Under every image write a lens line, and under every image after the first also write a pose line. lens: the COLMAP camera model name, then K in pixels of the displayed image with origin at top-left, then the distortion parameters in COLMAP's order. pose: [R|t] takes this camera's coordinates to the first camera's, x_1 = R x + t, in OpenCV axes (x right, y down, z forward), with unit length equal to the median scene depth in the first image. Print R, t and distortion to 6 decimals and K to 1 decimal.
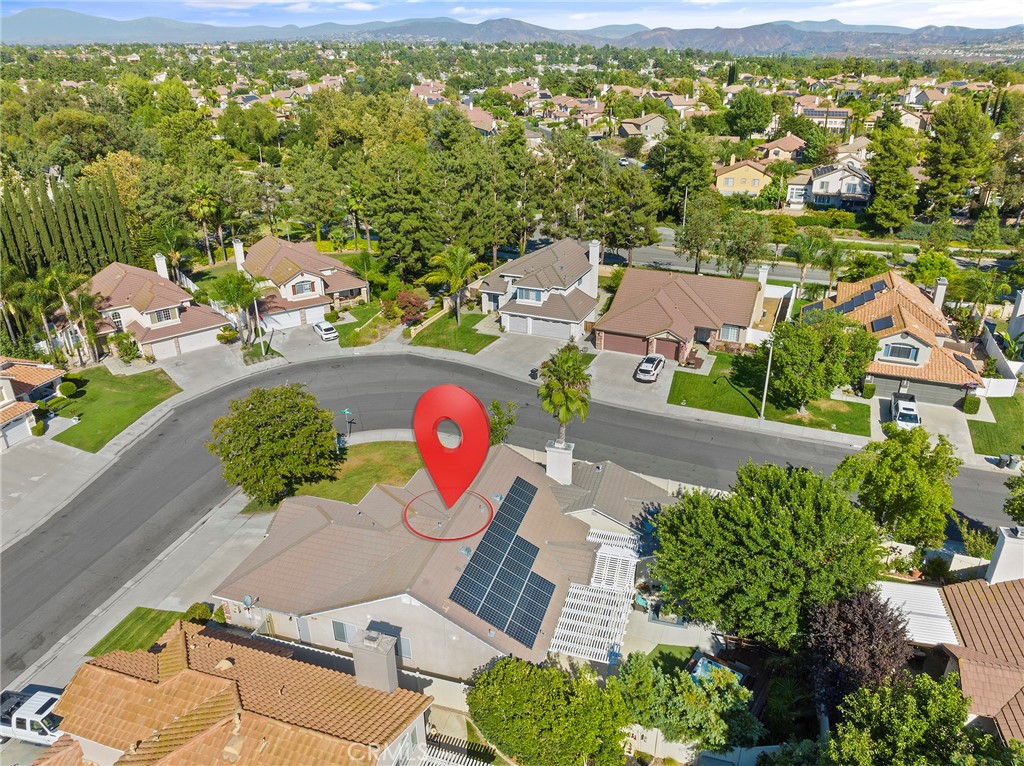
lens RADIAL K [[747.1, 0, 512.0], [0, 747.1, 383.0], [0, 0, 1]] dist [-0.001931, 0.002623]
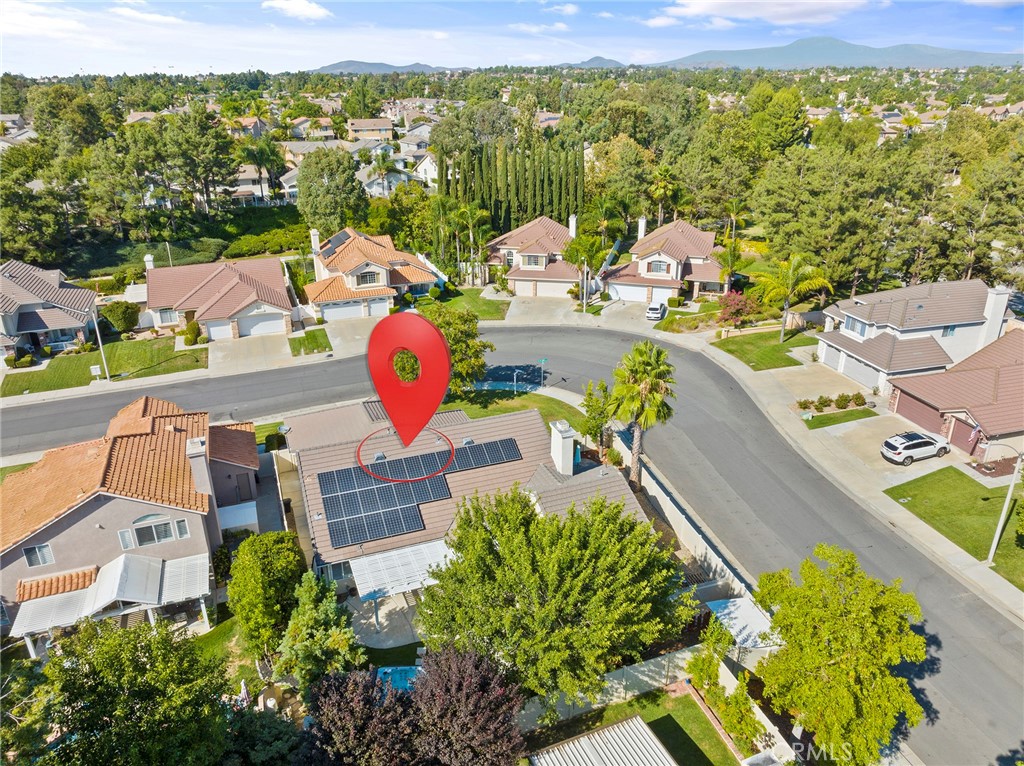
lens RADIAL K [[760.6, 0, 512.0], [0, 760.6, 383.0], [0, 0, 1]] dist [-0.009478, -0.003412]
pose [[0.610196, 0.300534, -0.733035, 0.419809], [-0.327274, 0.938240, 0.112235, -0.031088], [0.721493, 0.171418, 0.670868, 0.191718]]
